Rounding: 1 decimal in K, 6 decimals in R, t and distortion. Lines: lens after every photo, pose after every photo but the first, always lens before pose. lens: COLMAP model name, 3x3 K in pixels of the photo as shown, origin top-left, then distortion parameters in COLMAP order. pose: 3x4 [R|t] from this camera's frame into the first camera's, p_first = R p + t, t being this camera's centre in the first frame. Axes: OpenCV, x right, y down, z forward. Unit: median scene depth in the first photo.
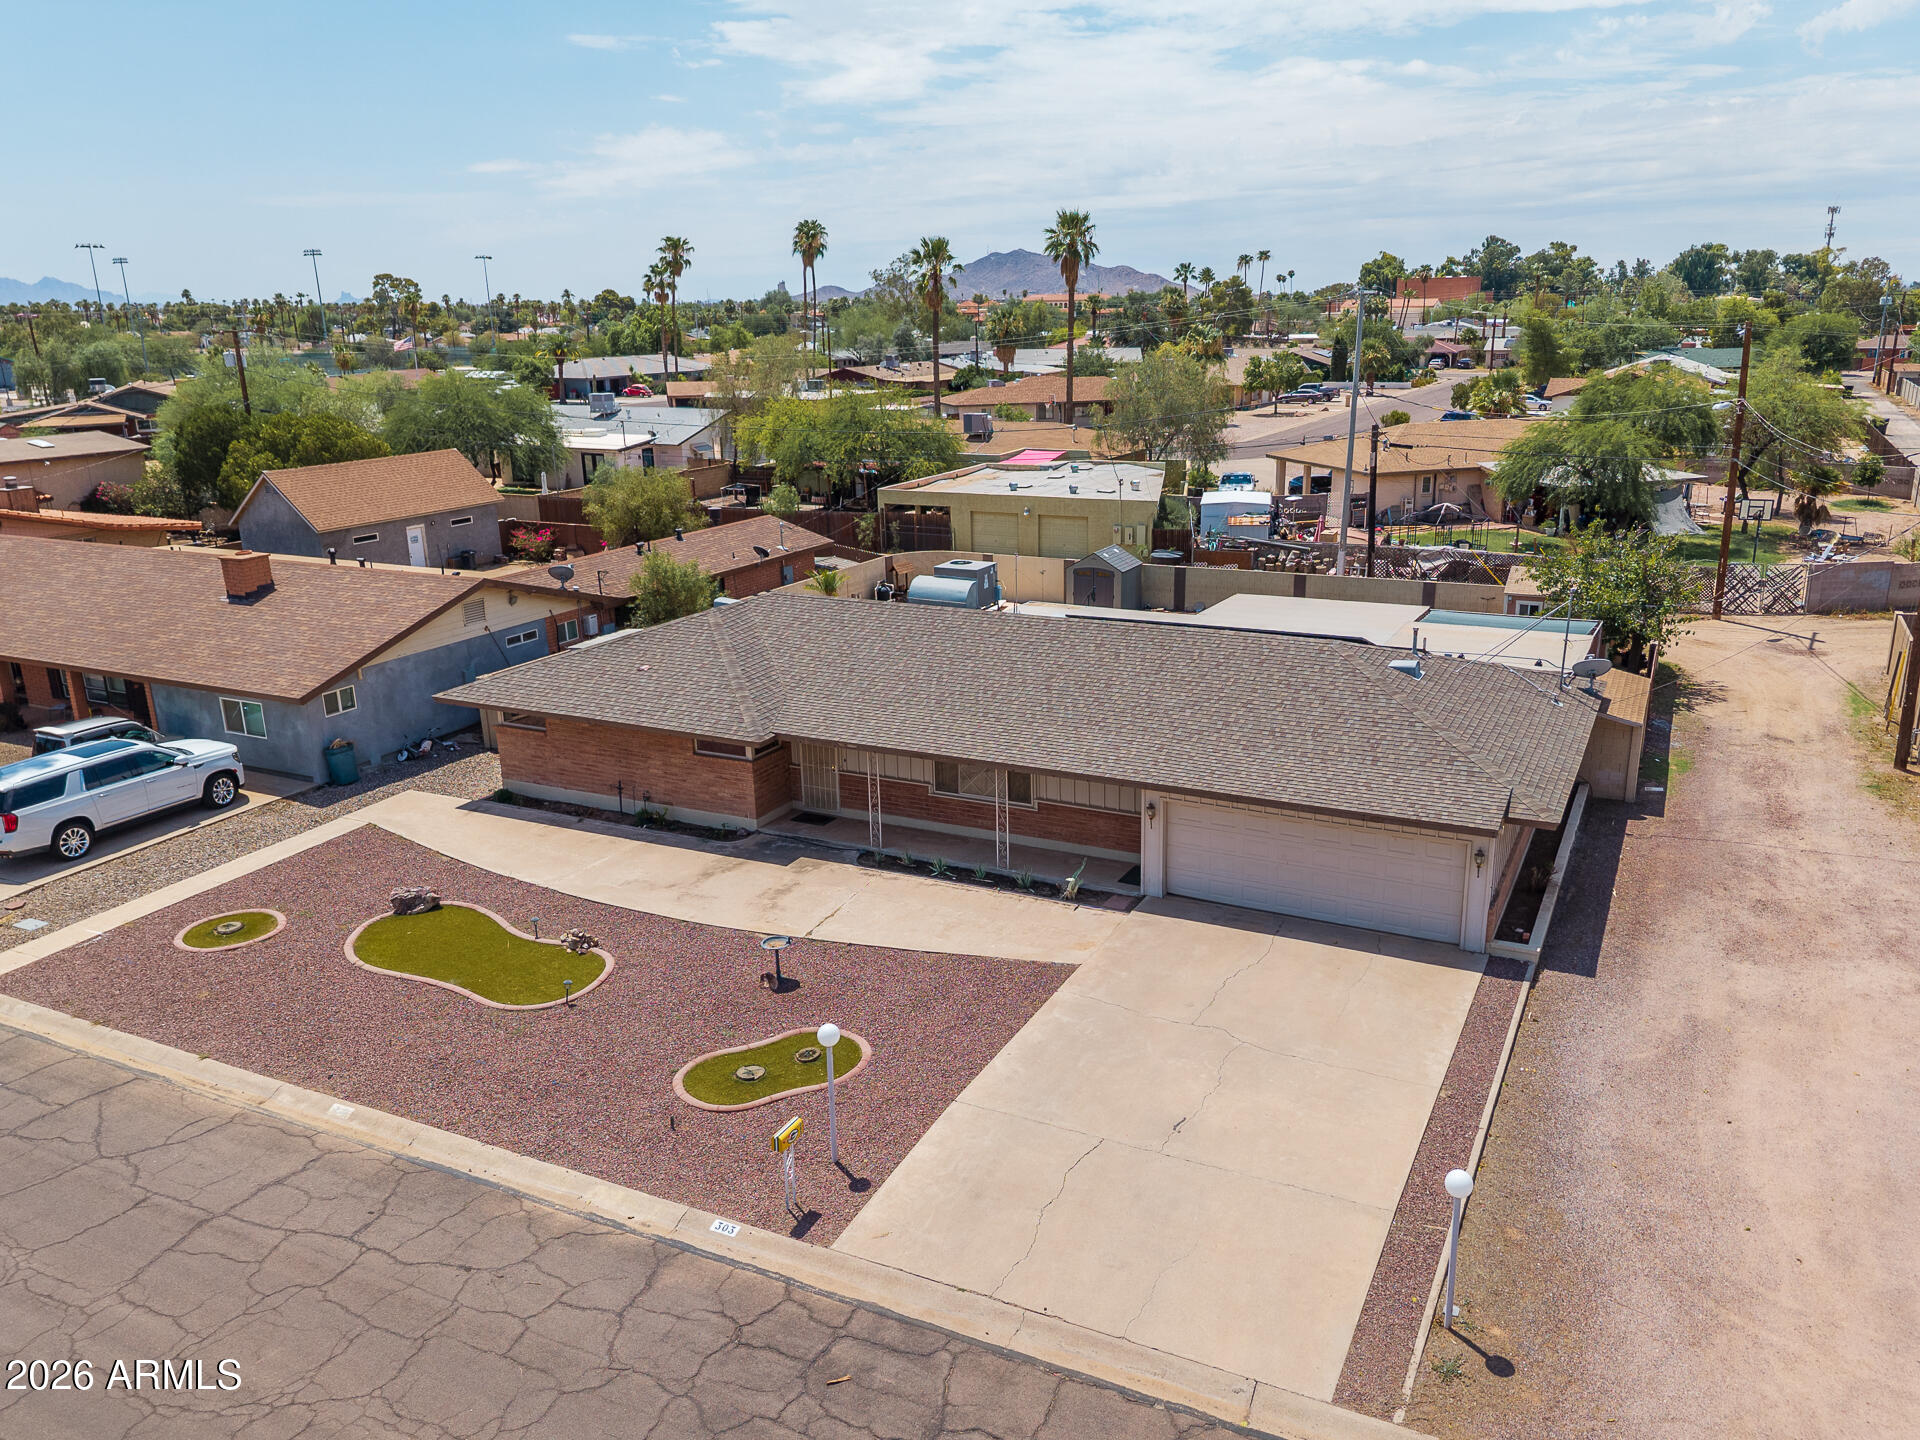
lens RADIAL K [[1438.2, 0, 1036.3], [0, 1438.2, 722.6], [0, 0, 1]] dist [0.058909, -0.071394]
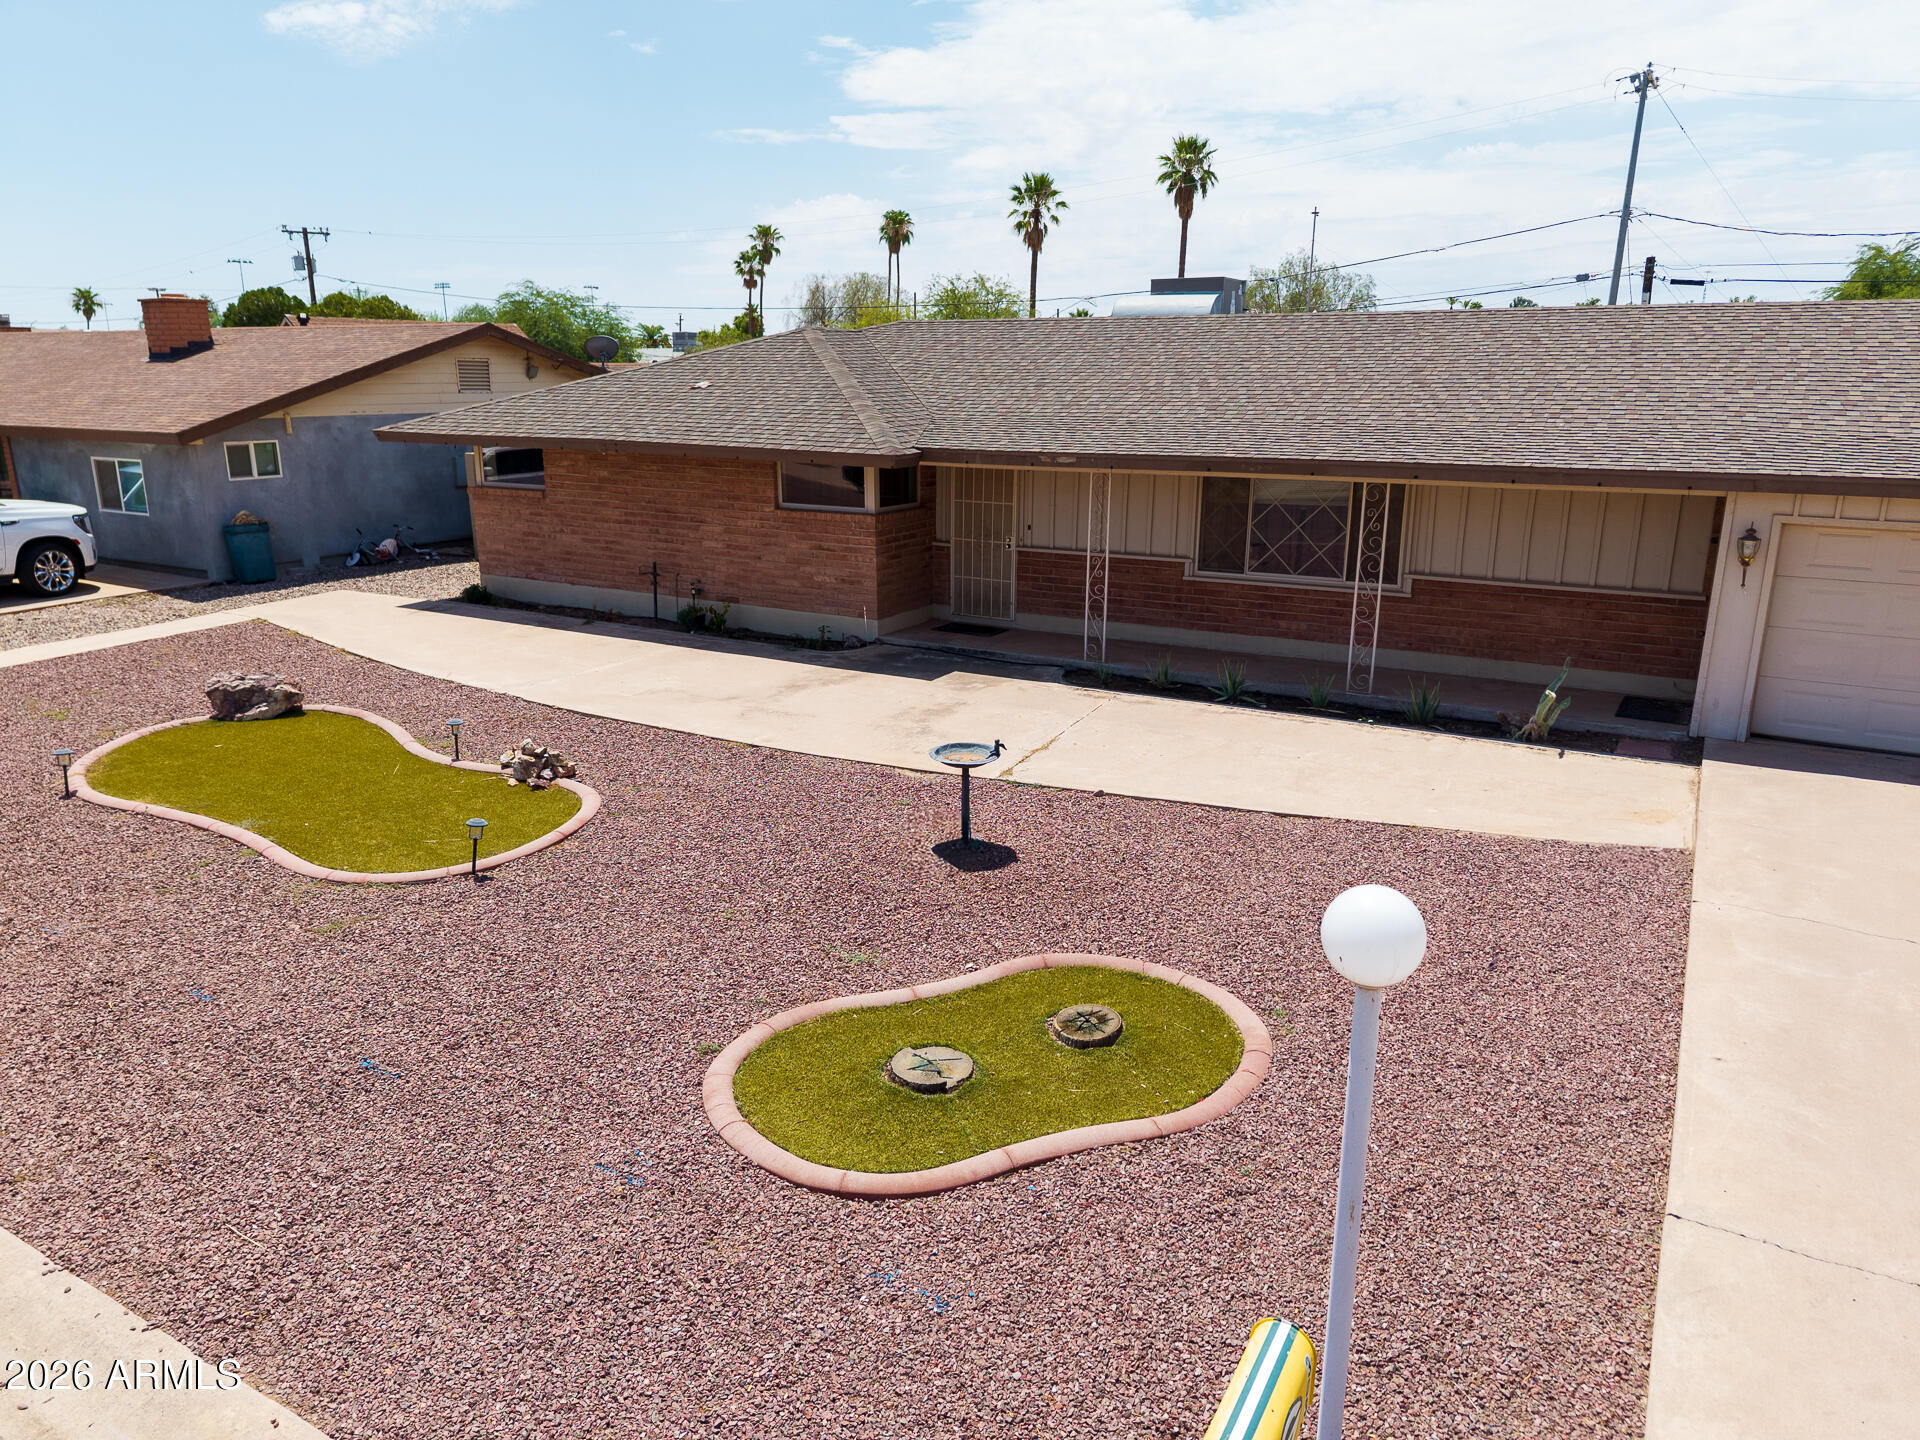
lens RADIAL K [[1281.4, 0, 966.4], [0, 1281.4, 714.3], [0, 0, 1]] dist [0.044362, -0.036918]
pose [[0.996533, 0.034668, -0.075636, -0.117385], [-0.036638, 0.999020, -0.024825, 0.115632], [0.074701, 0.027510, 0.996826, 0.484080]]
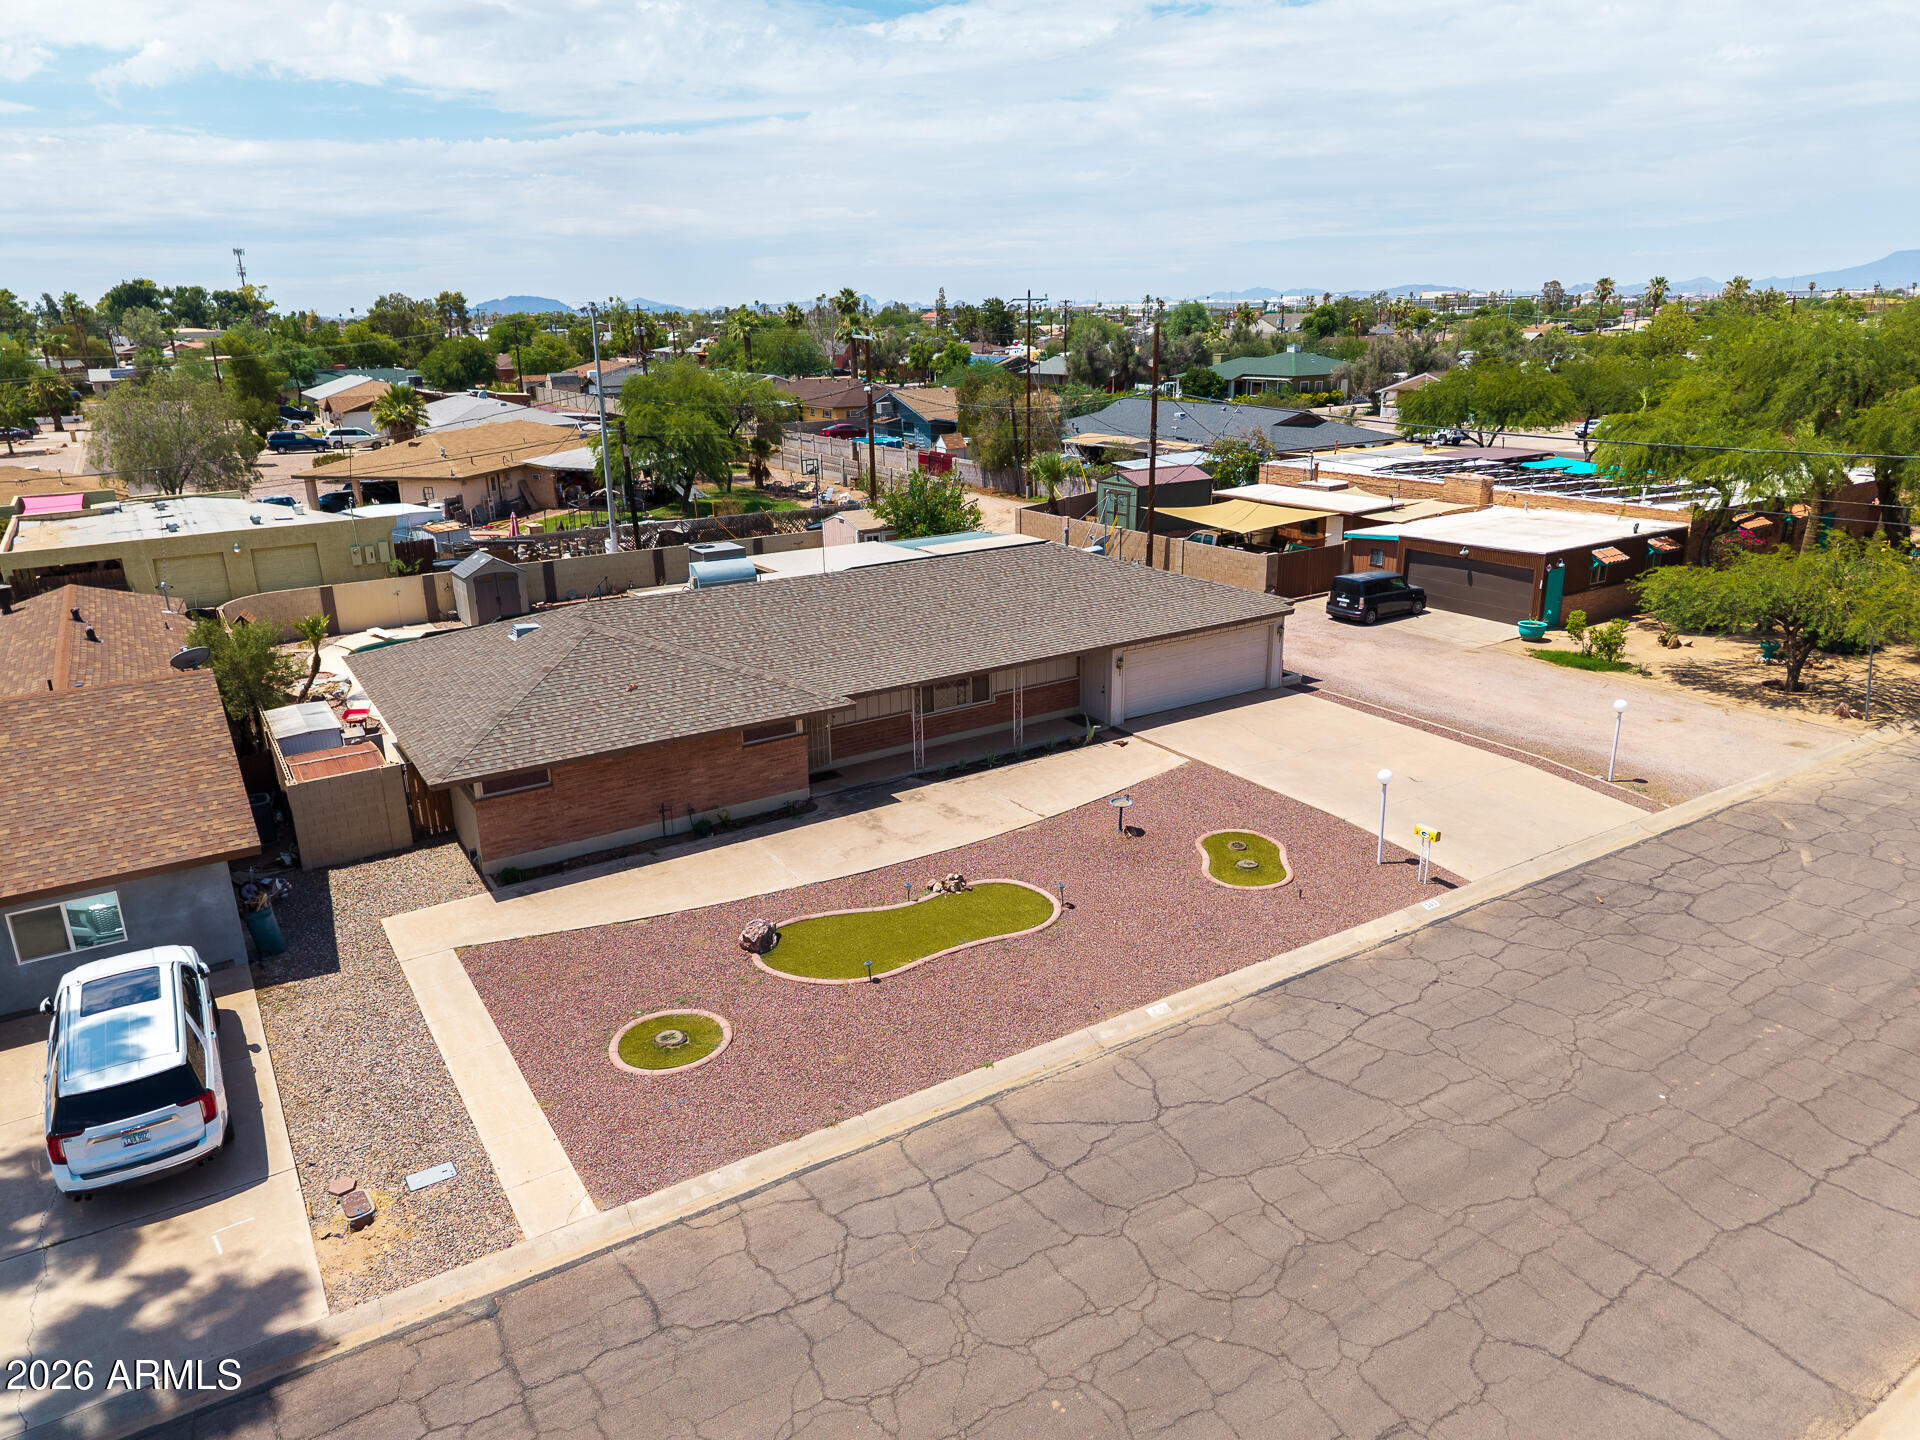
lens RADIAL K [[1281.4, 0, 966.4], [0, 1281.4, 714.3], [0, 0, 1]] dist [0.044362, -0.036918]
pose [[0.524539, -0.250561, 0.813682, -0.883563], [0.248698, 0.959123, 0.135024, -0.083171], [-0.814253, 0.131536, 0.565412, 0.357266]]
